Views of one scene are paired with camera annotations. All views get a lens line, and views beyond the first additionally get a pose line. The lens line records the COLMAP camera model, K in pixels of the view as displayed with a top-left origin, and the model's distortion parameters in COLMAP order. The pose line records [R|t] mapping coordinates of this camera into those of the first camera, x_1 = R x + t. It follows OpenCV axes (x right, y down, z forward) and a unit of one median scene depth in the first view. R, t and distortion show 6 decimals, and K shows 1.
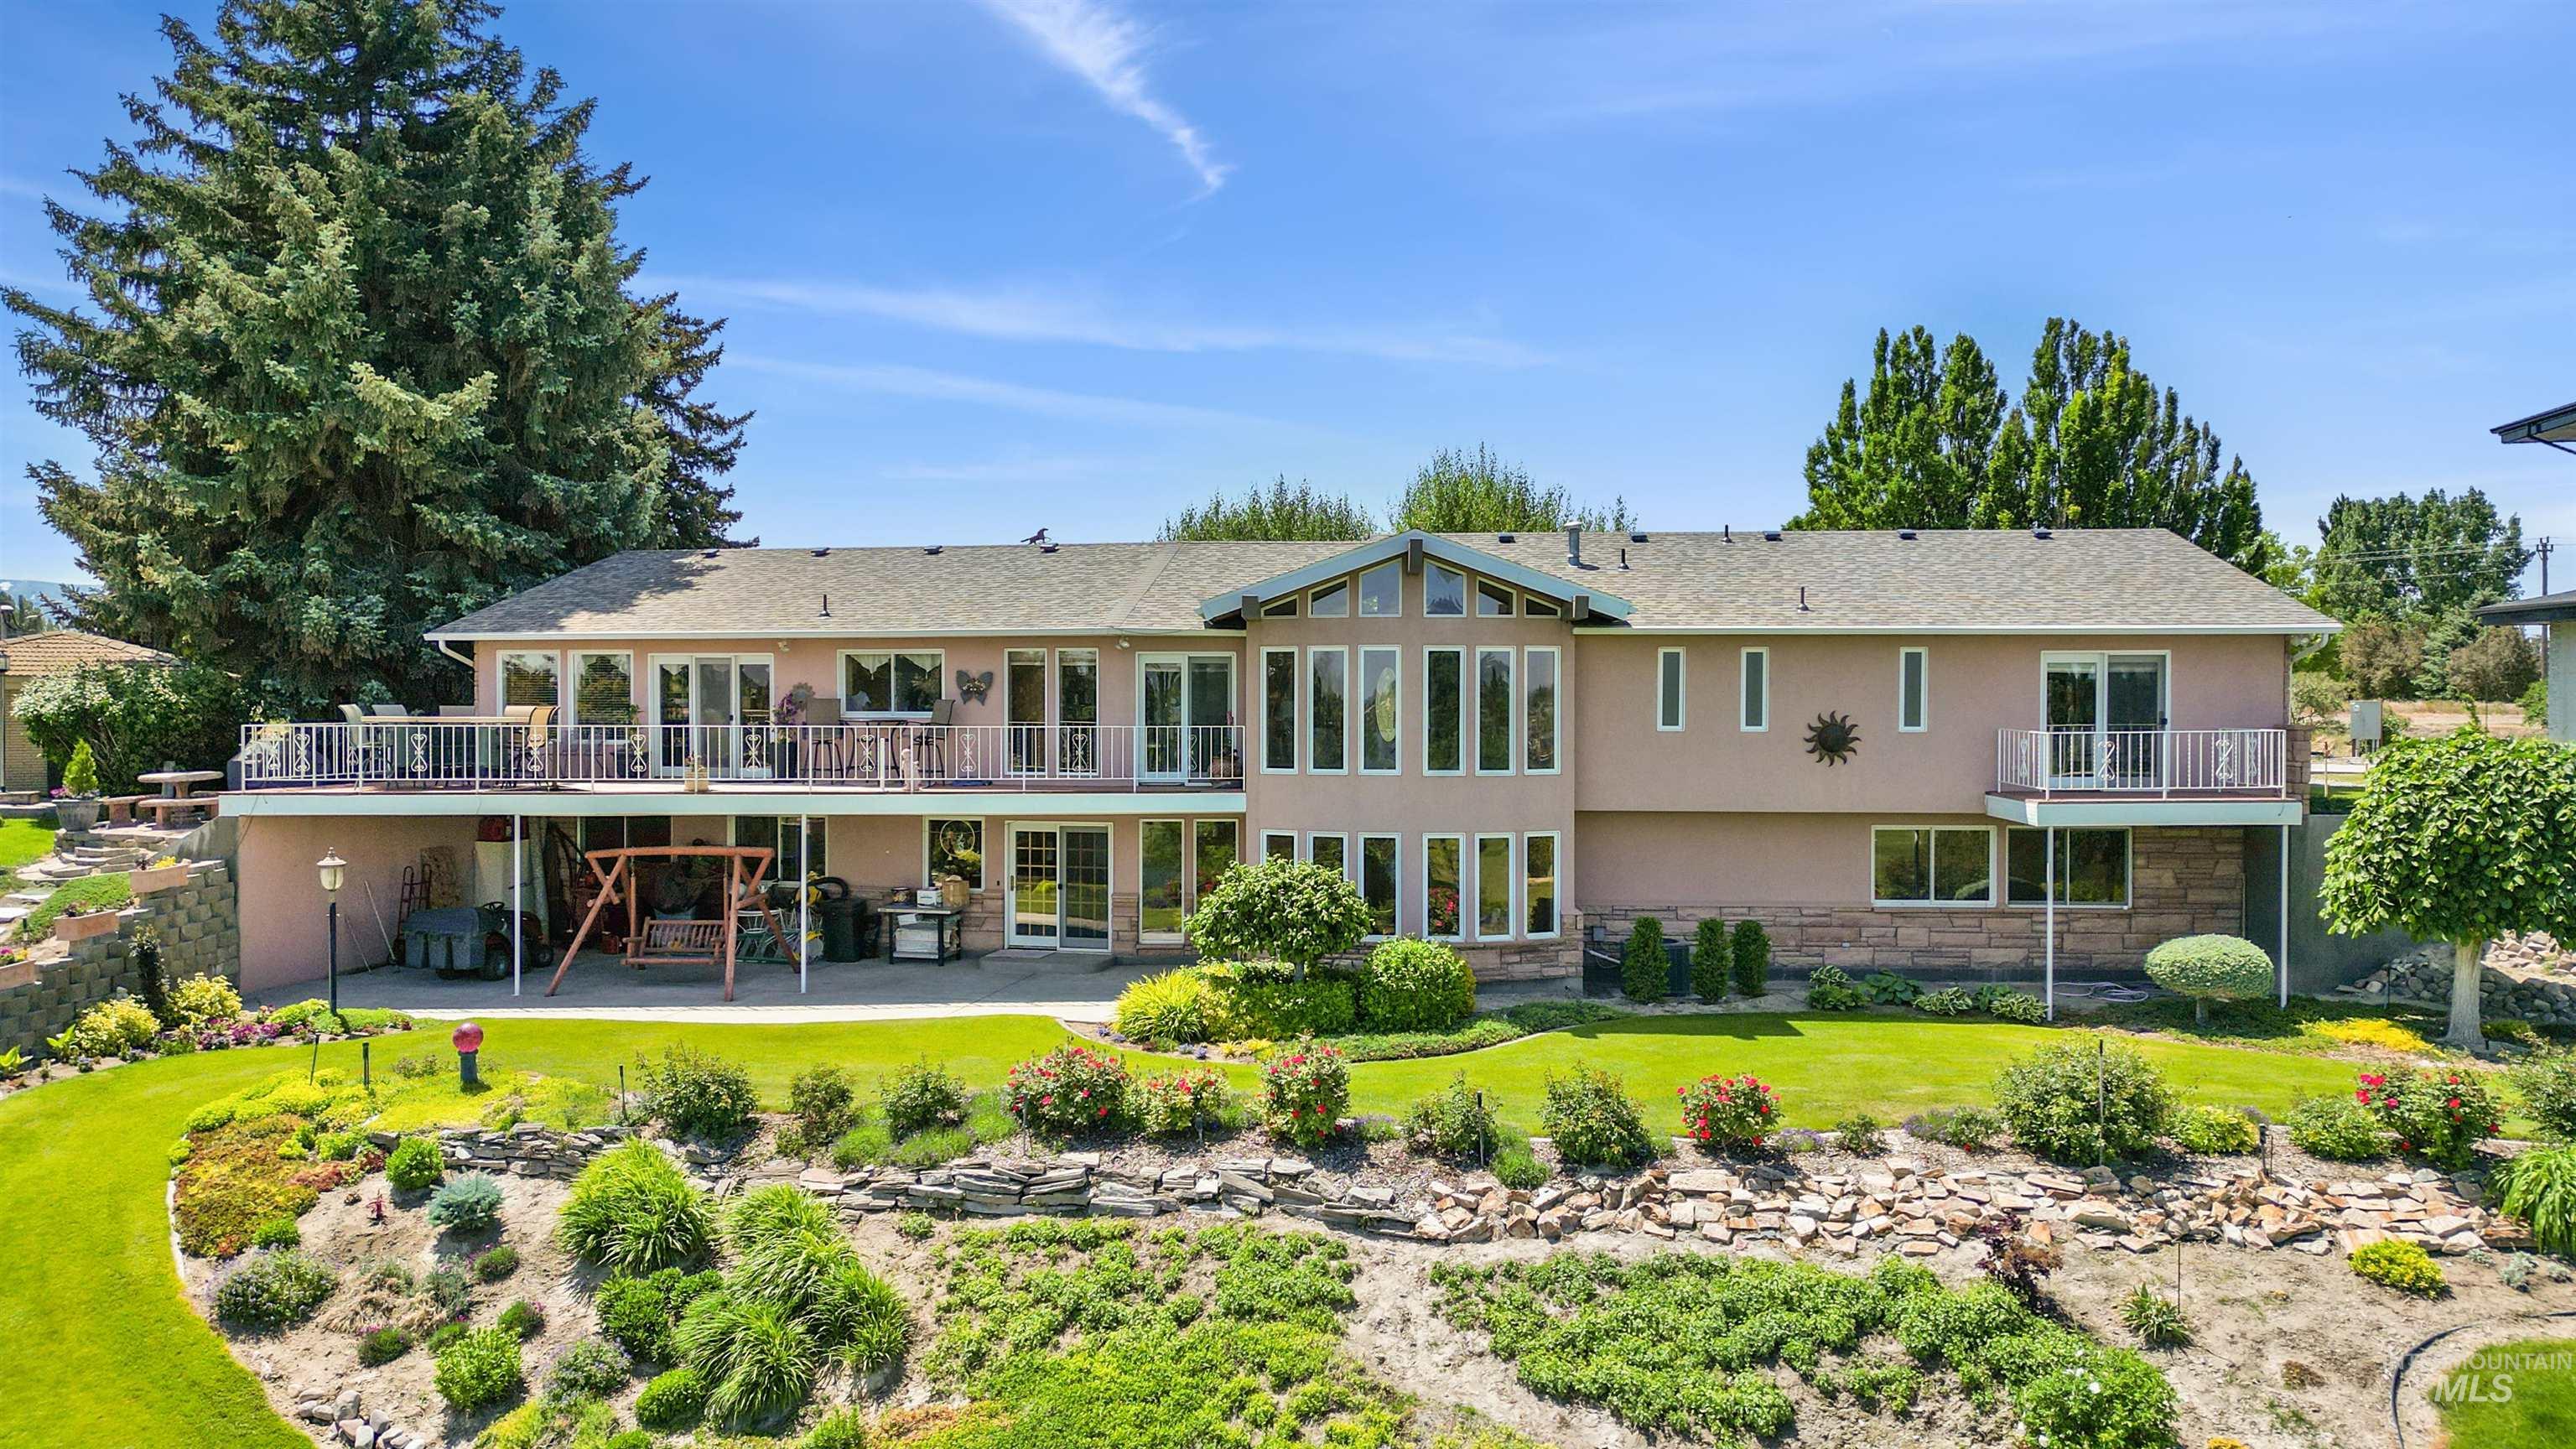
lens RADIAL K [[1882.0, 0, 1341.2], [0, 1882.0, 726.1], [0, 0, 1]] dist [0.084804, -0.082214]
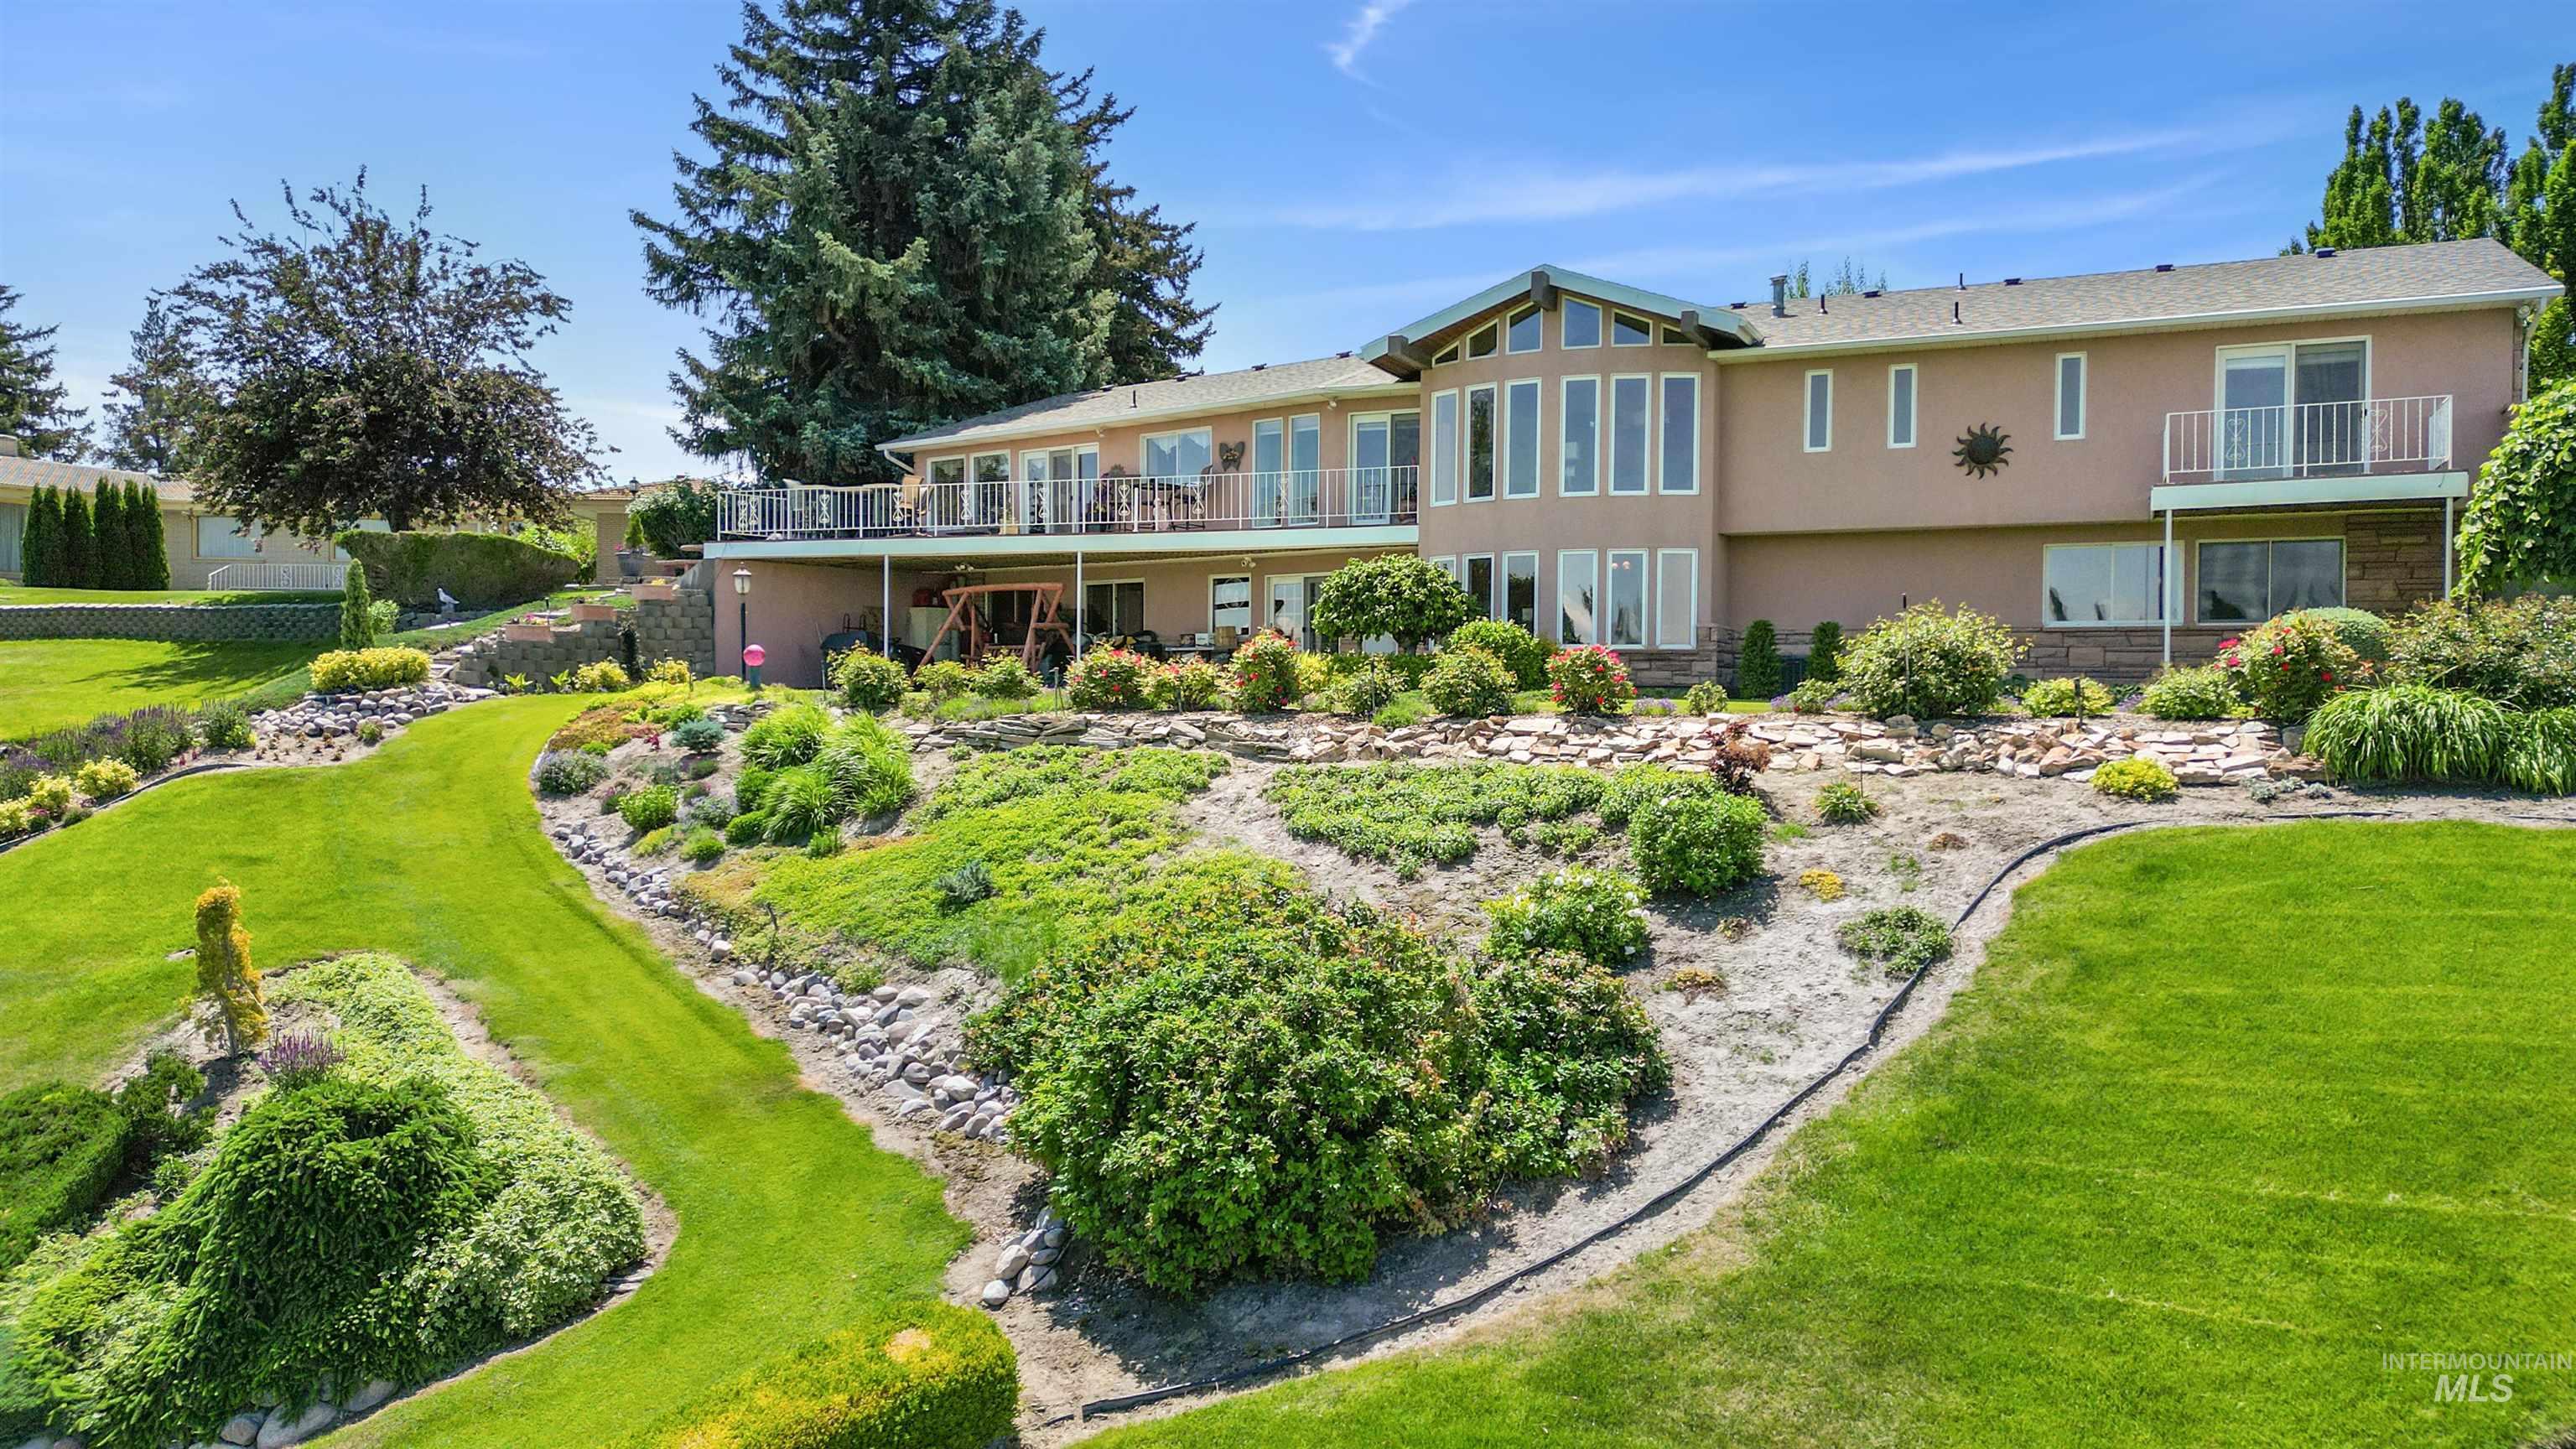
lens RADIAL K [[1899.3, 0, 1288.0], [0, 1899.3, 724.5], [0, 0, 1]] dist [0.132461, -0.174035]
pose [[0.912072, 0.009267, -0.409925, 0.296903], [-0.013154, 0.999891, -0.006663, 0.140162], [0.409819, 0.011469, 0.912095, -0.064657]]
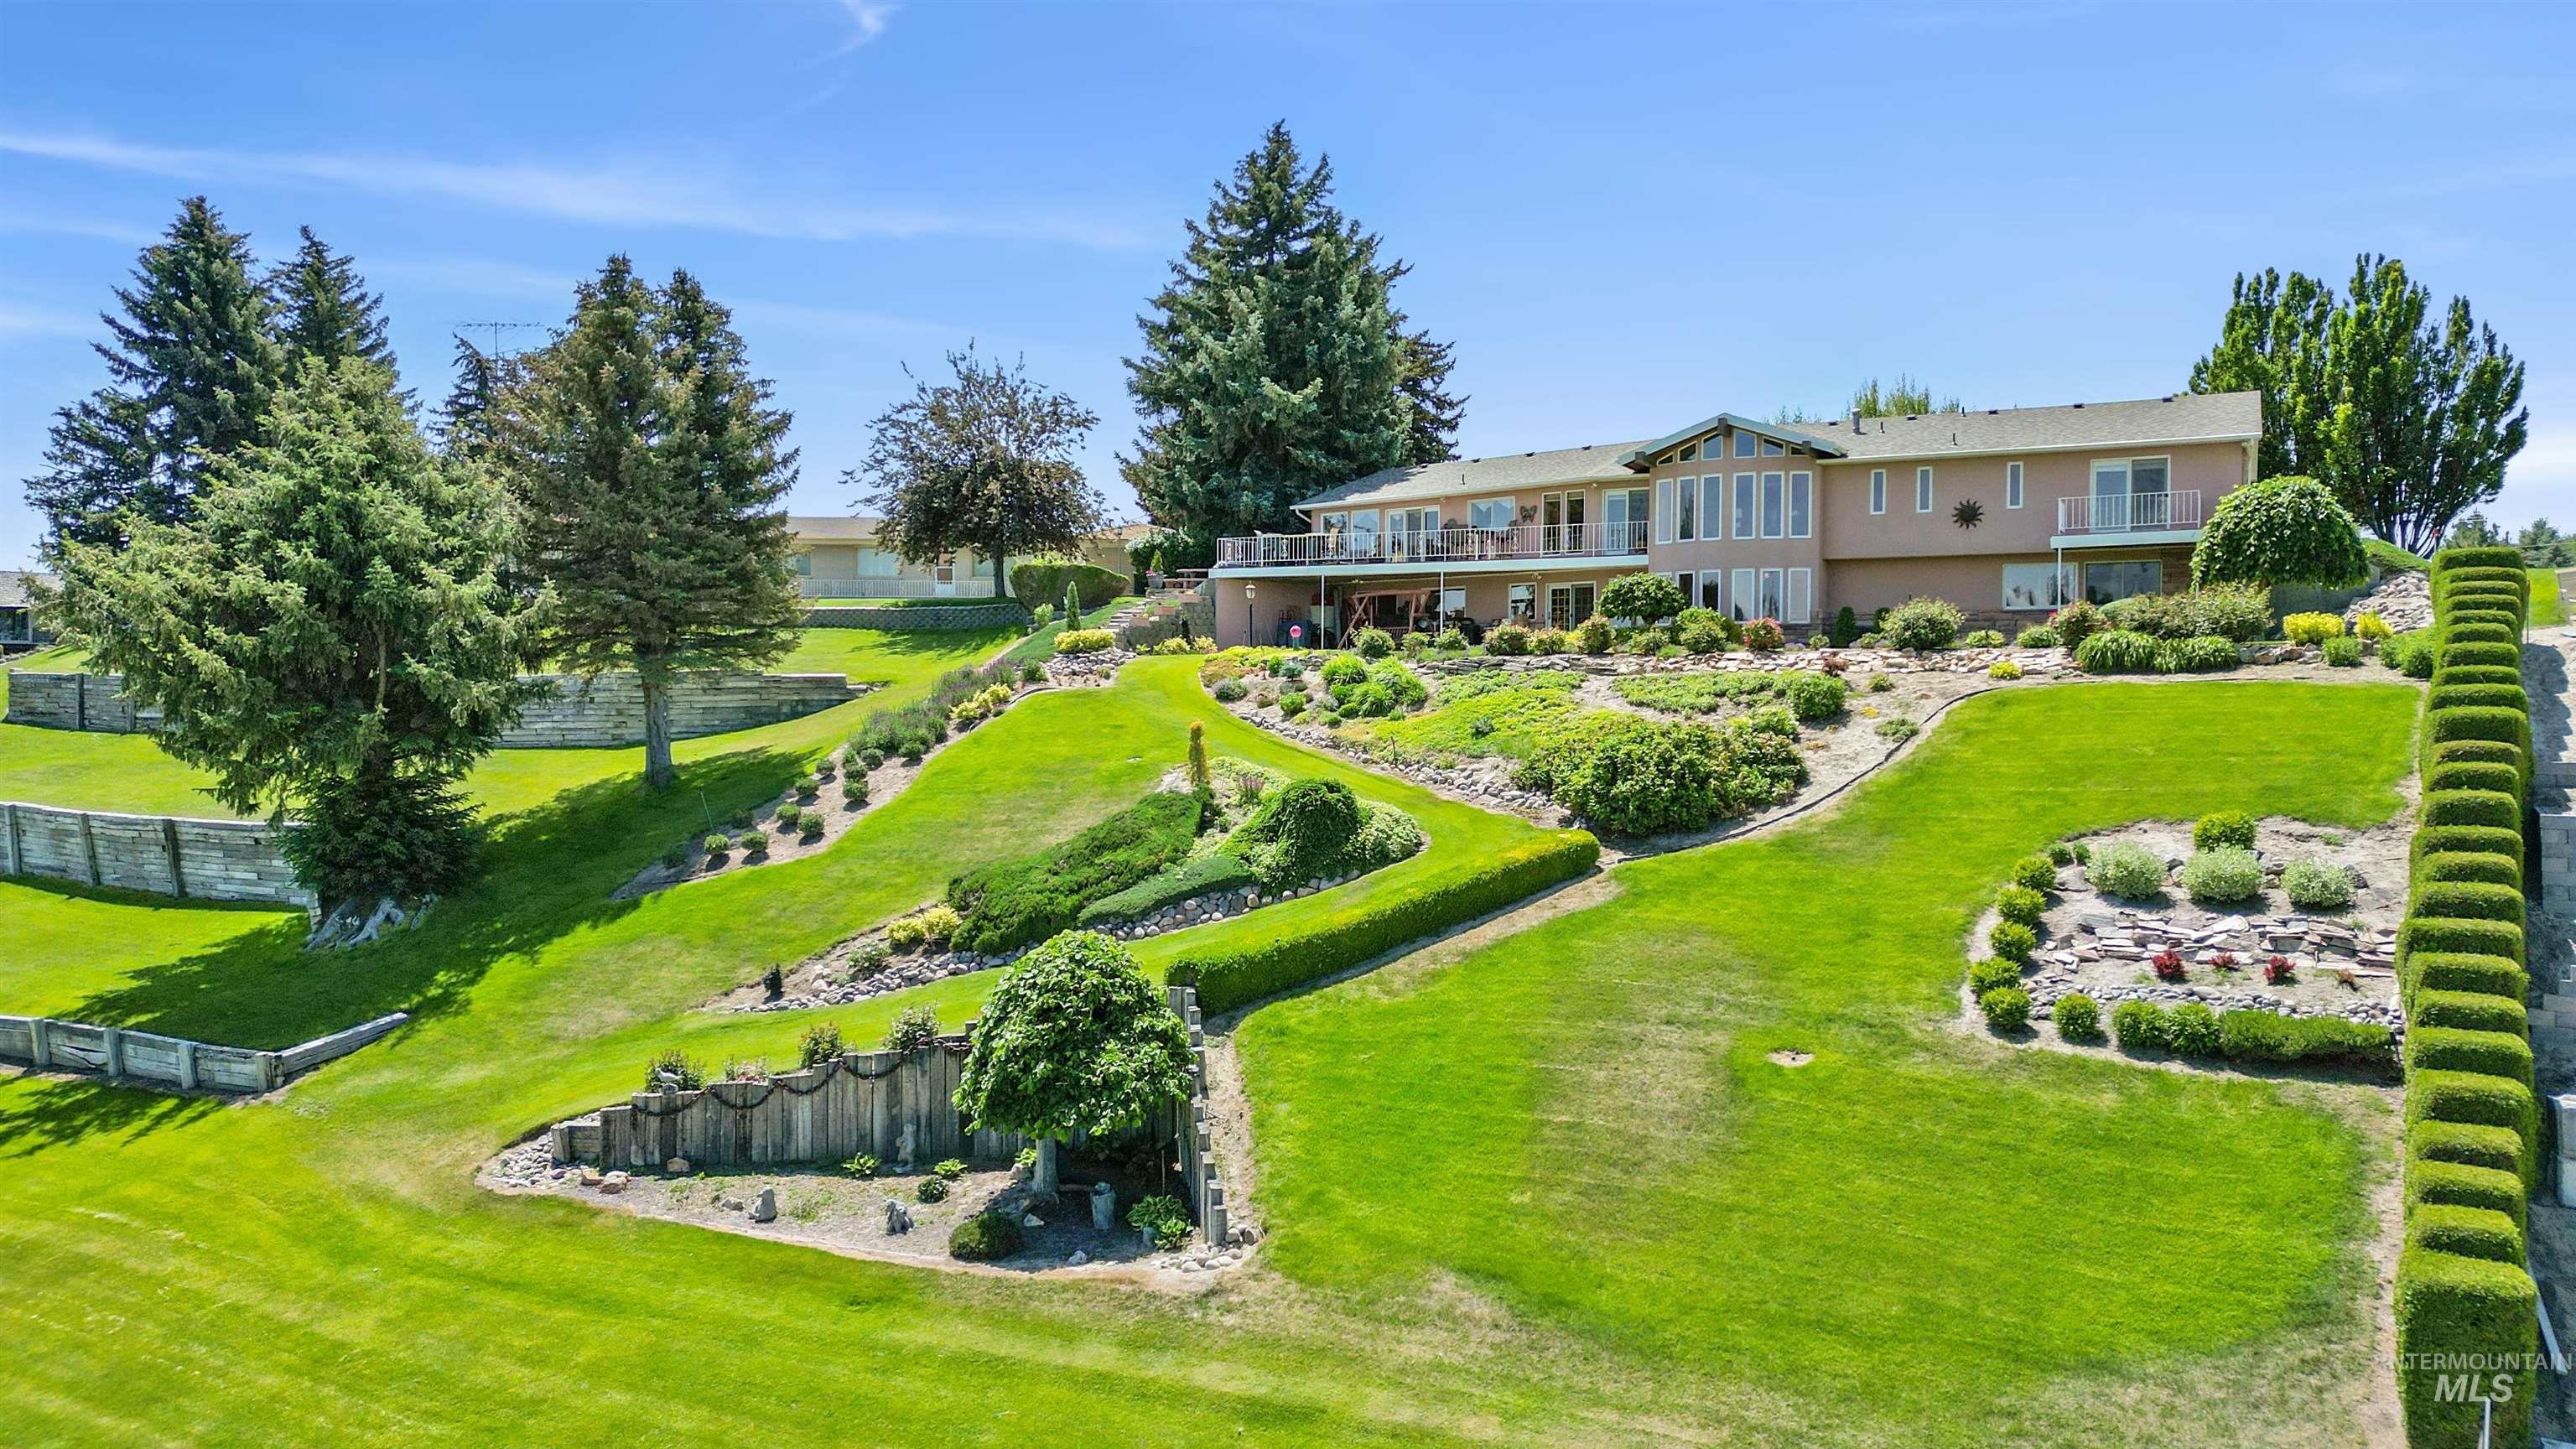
lens RADIAL K [[1899.3, 0, 1288.0], [0, 1899.3, 724.5], [0, 0, 1]] dist [0.132461, -0.174035]
pose [[0.892568, 0.005651, -0.450878, 0.444332], [-0.009159, 0.999942, -0.005597, 0.195939], [0.450820, 0.009125, 0.892568, -0.831474]]
